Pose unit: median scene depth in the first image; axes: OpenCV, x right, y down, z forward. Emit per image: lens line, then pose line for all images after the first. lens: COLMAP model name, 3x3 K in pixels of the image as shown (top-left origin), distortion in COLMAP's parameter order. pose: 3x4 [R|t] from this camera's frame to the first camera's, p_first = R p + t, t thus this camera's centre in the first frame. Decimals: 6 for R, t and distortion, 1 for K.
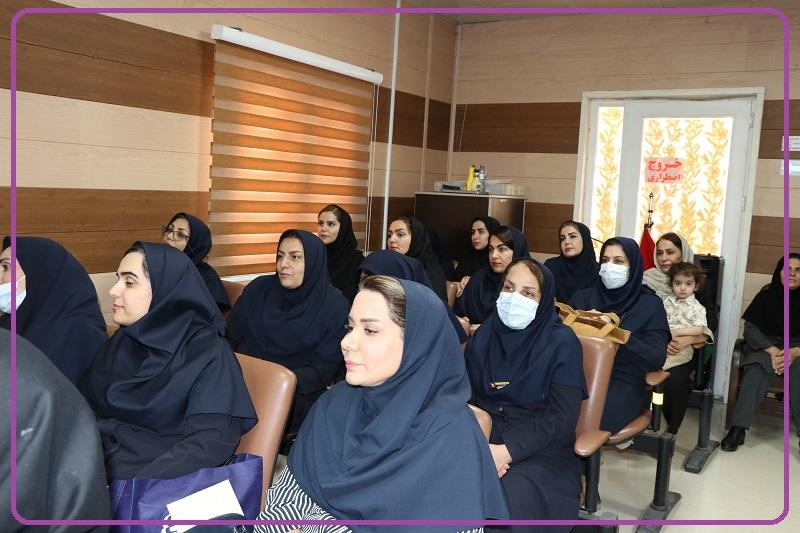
lens RADIAL K [[718.1, 0, 399.0], [0, 718.1, 261.6], [0, 0, 1]] dist [-0.115786, 0.089833]
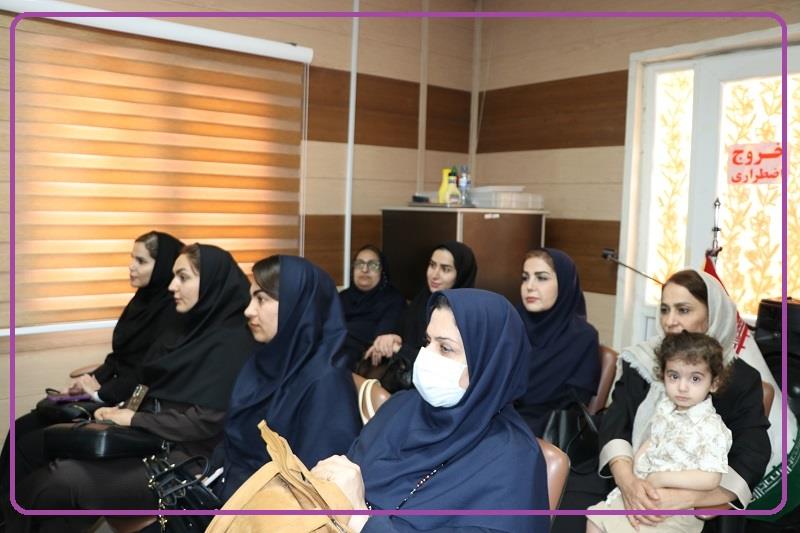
lens RADIAL K [[657.0, 0, 384.4], [0, 657.0, 270.7], [0, 0, 1]] dist [-0.182481, 0.150393]
pose [[0.941129, 0.006881, -0.337979, 0.255823], [-0.011205, 0.999878, -0.010843, -0.025260], [0.337863, 0.013991, 0.941091, 0.375378]]
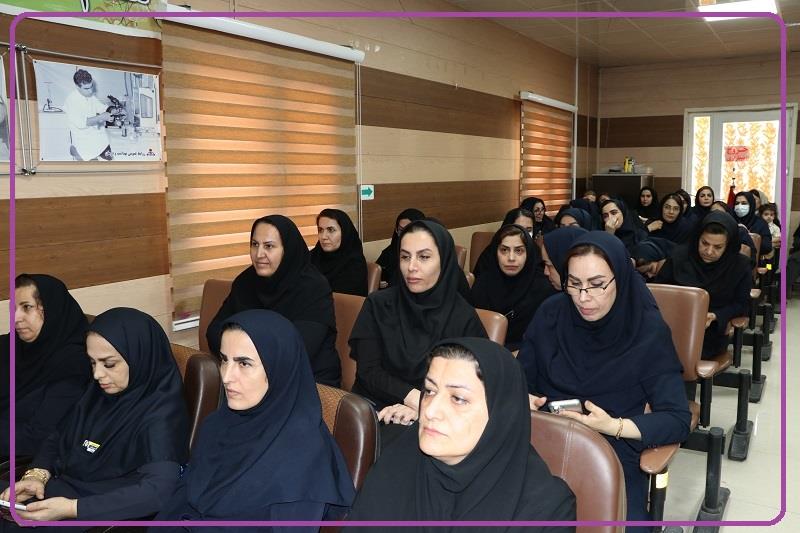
lens RADIAL K [[657.0, 0, 400.0], [0, 657.0, 271.2], [0, 0, 1]] dist [-0.182481, 0.150393]
pose [[0.997735, -0.058434, -0.033308, -0.393776], [0.060005, 0.997030, 0.048279, 0.028885], [0.030388, -0.050169, 0.998278, -0.533122]]
